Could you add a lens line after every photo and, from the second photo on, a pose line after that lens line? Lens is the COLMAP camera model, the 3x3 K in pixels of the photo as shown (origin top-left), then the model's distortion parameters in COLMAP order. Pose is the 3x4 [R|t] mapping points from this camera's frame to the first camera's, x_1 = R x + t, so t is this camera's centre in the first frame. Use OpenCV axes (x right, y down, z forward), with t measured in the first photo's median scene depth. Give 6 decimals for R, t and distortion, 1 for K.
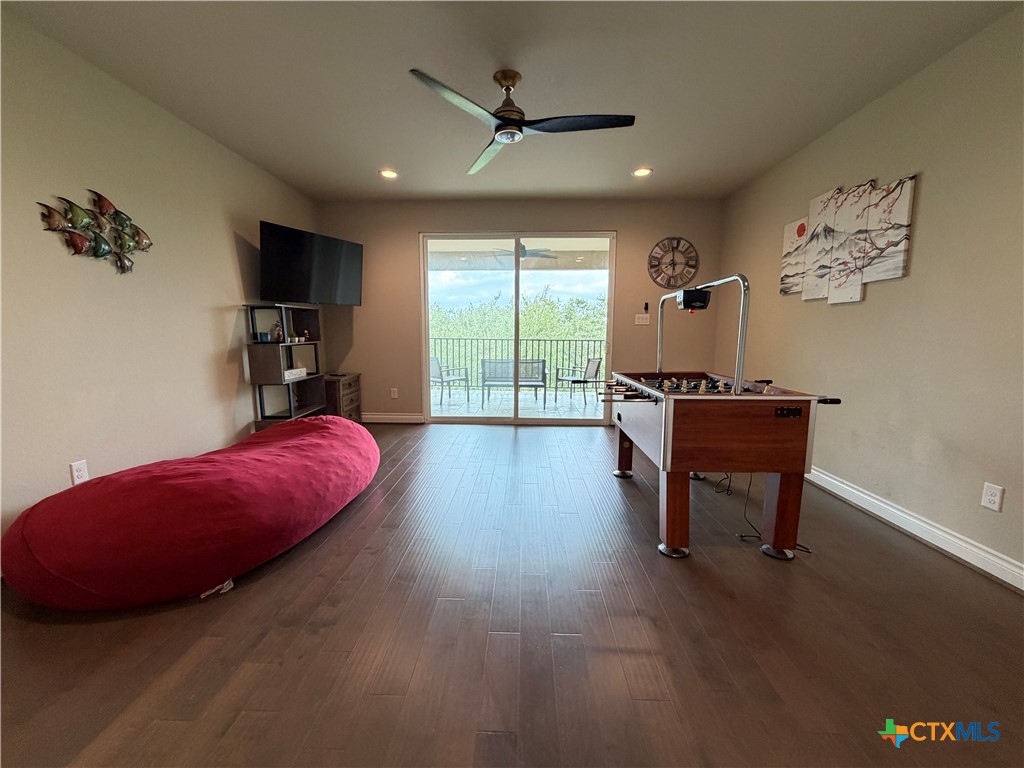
lens RADIAL K [[407.9, 0, 510.9], [0, 407.9, 383.4], [0, 0, 1]] dist [-0.000309, 0.000194]
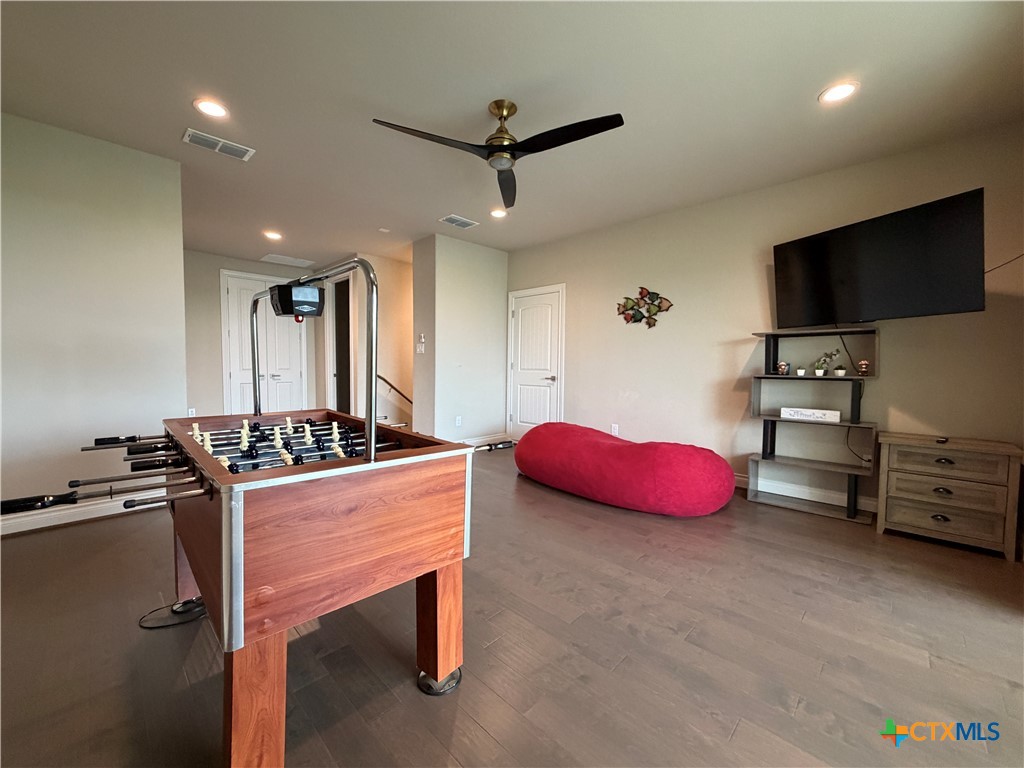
lens RADIAL K [[407.9, 0, 510.9], [0, 407.9, 383.4], [0, 0, 1]] dist [-0.000309, 0.000194]
pose [[-0.675451, 0.020302, -0.737126, 0.680413], [-0.108024, 0.986113, 0.126145, -0.184976], [0.729450, 0.164831, -0.663878, 1.675947]]
